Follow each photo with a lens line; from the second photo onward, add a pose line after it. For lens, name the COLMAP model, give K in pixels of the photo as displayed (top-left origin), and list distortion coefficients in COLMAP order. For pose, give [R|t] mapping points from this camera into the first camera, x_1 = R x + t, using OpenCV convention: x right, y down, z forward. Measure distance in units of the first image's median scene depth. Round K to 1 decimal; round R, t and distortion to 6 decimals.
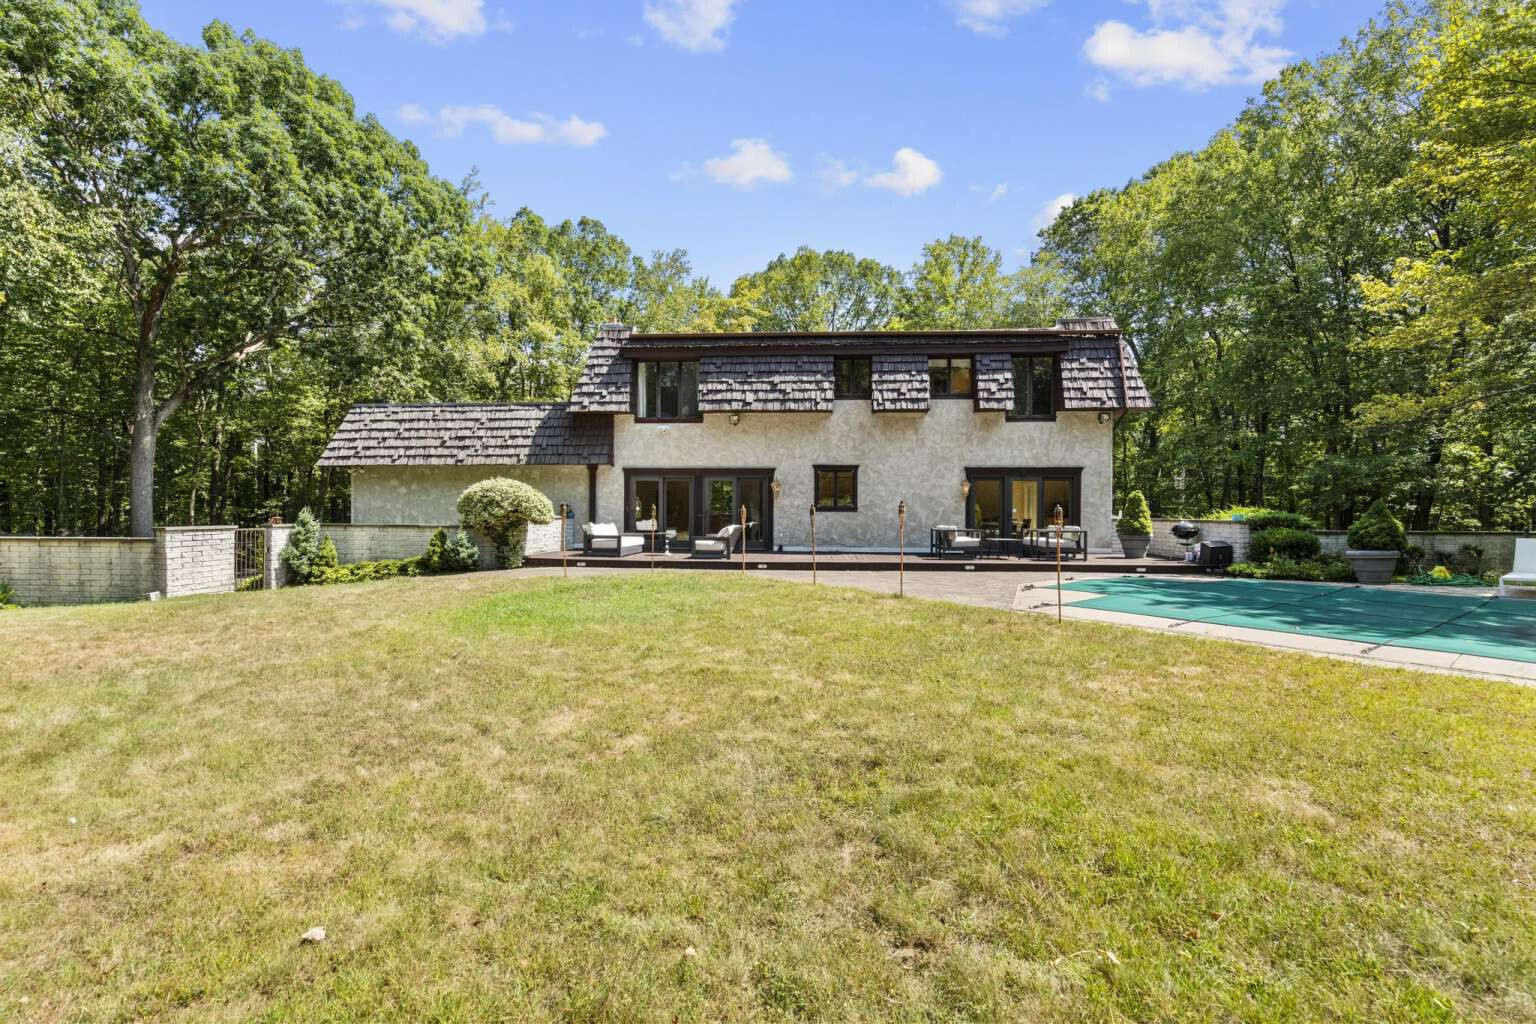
lens RADIAL K [[688.1, 0, 769.4], [0, 688.1, 516.9], [0, 0, 1]] dist [-0.003376, 0.000992]
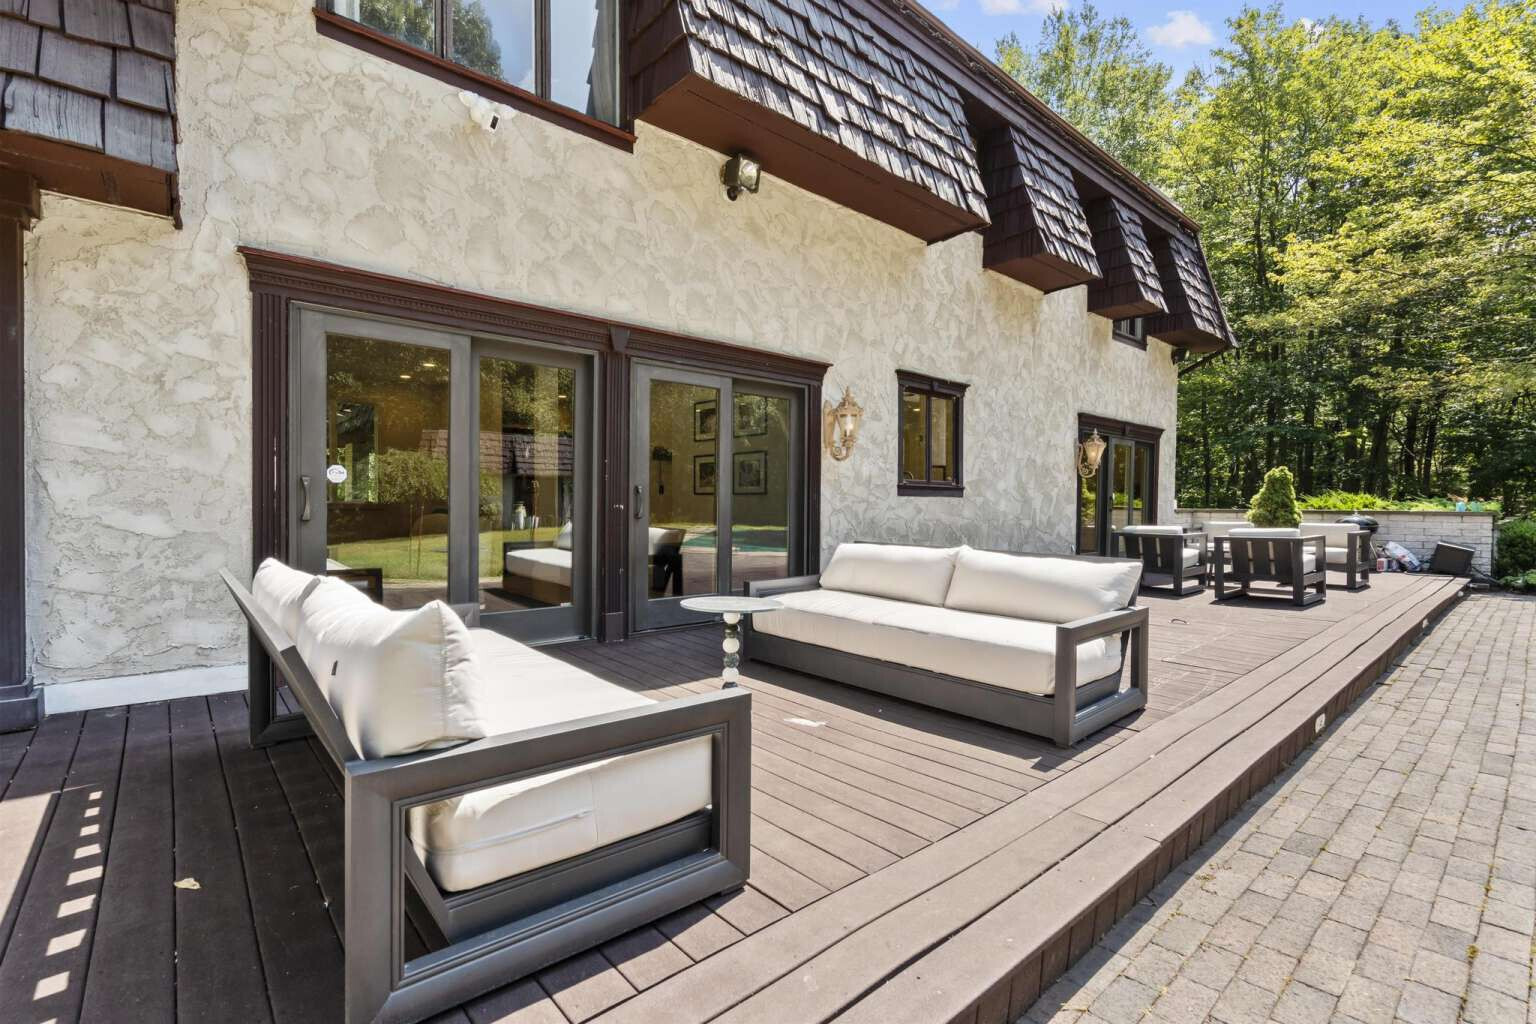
lens RADIAL K [[688.1, 0, 766.5], [0, 688.1, 510.4], [0, 0, 1]] dist [-0.003376, 0.000992]
pose [[0.709995, -0.006324, 0.704178, -0.249388], [-0.005132, 0.999887, 0.014154, -0.003889], [-0.704188, -0.013663, 0.709883, 0.785702]]
